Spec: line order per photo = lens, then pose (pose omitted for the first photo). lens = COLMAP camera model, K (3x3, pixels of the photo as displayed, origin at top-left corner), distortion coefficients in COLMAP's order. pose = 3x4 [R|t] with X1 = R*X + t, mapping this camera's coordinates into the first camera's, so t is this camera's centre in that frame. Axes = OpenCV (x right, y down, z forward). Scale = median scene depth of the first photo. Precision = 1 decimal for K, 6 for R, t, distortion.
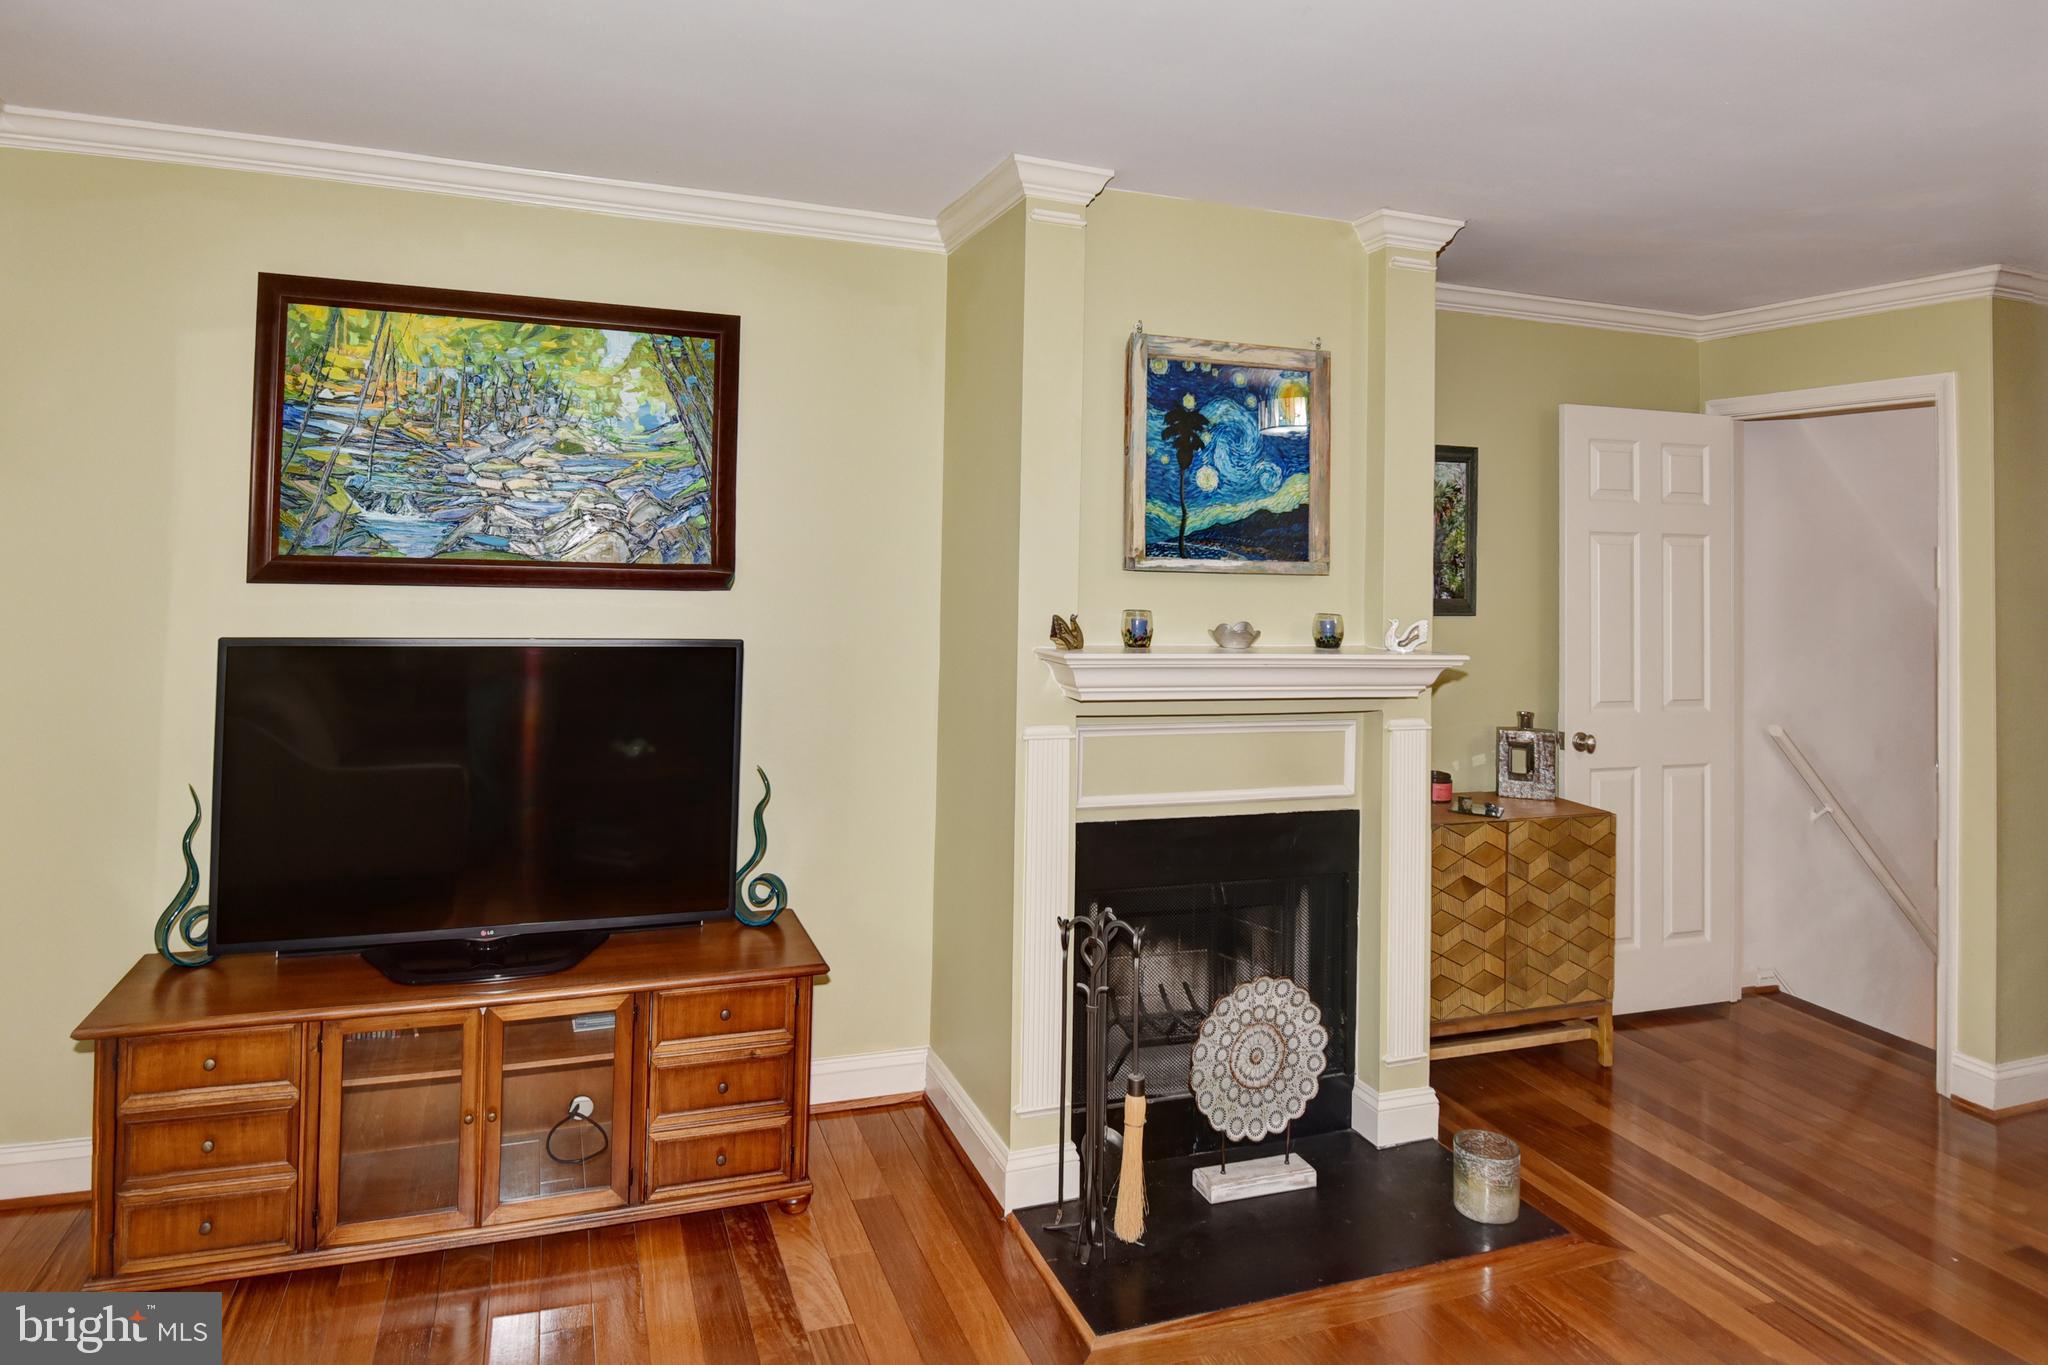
lens RADIAL K [[1291.9, 0, 934.1], [0, 1291.9, 603.5], [0, 0, 1]] dist [0.017589, -0.038371]
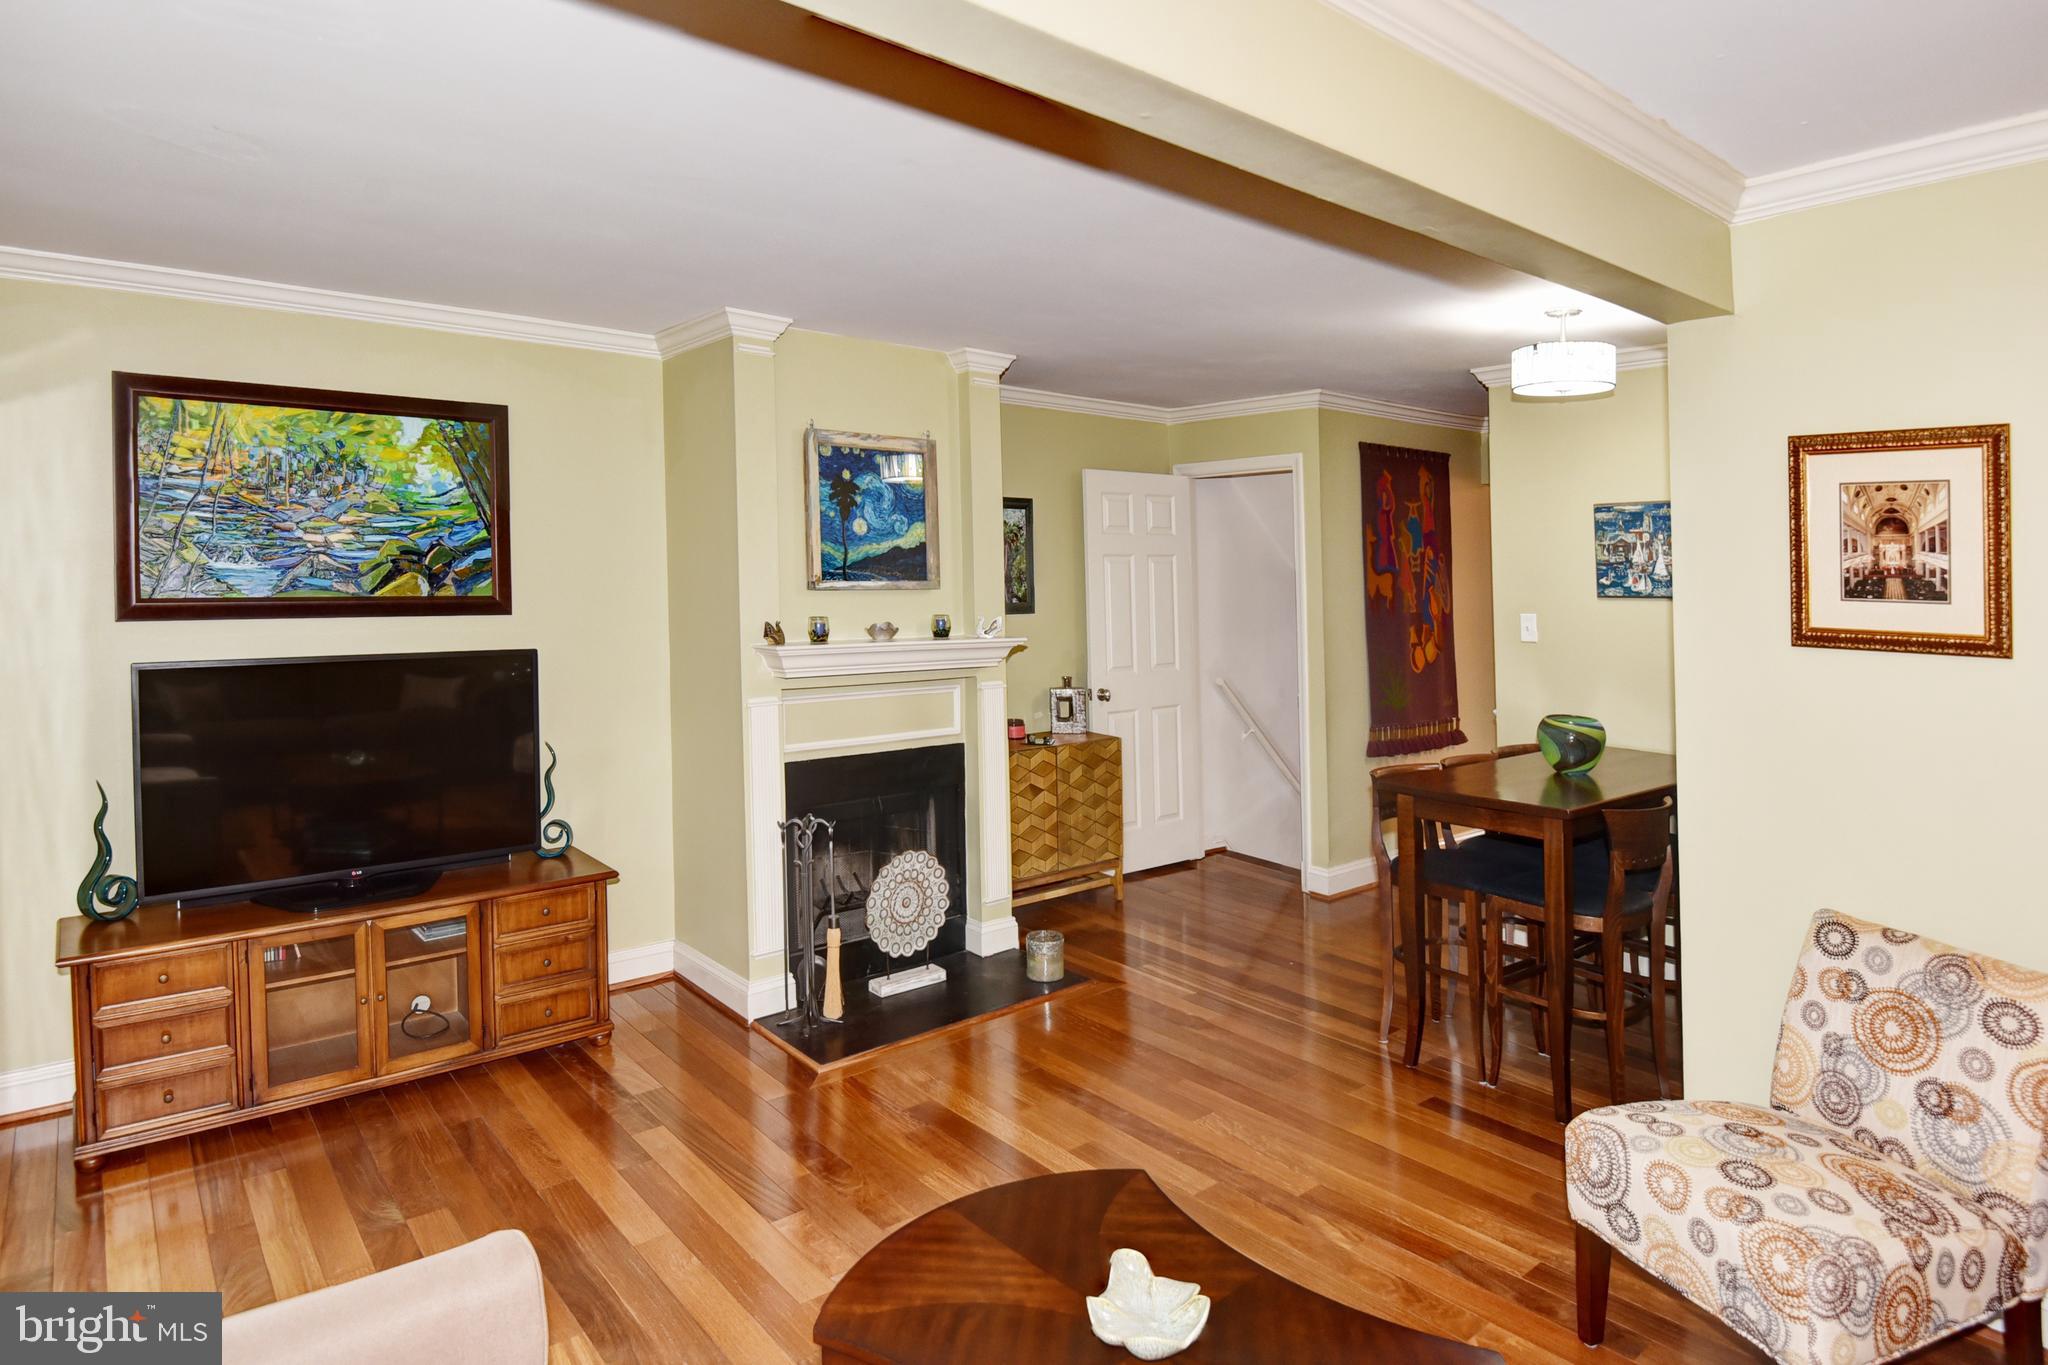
lens RADIAL K [[1092.1, 0, 919.9], [0, 1092.1, 685.6], [0, 0, 1]] dist [-0.028808, -0.000723]
pose [[0.959909, -0.053407, 0.275176, -0.075586], [0.035788, 0.996998, 0.068661, 0.002090], [-0.278016, -0.056060, 0.958939, -0.225915]]
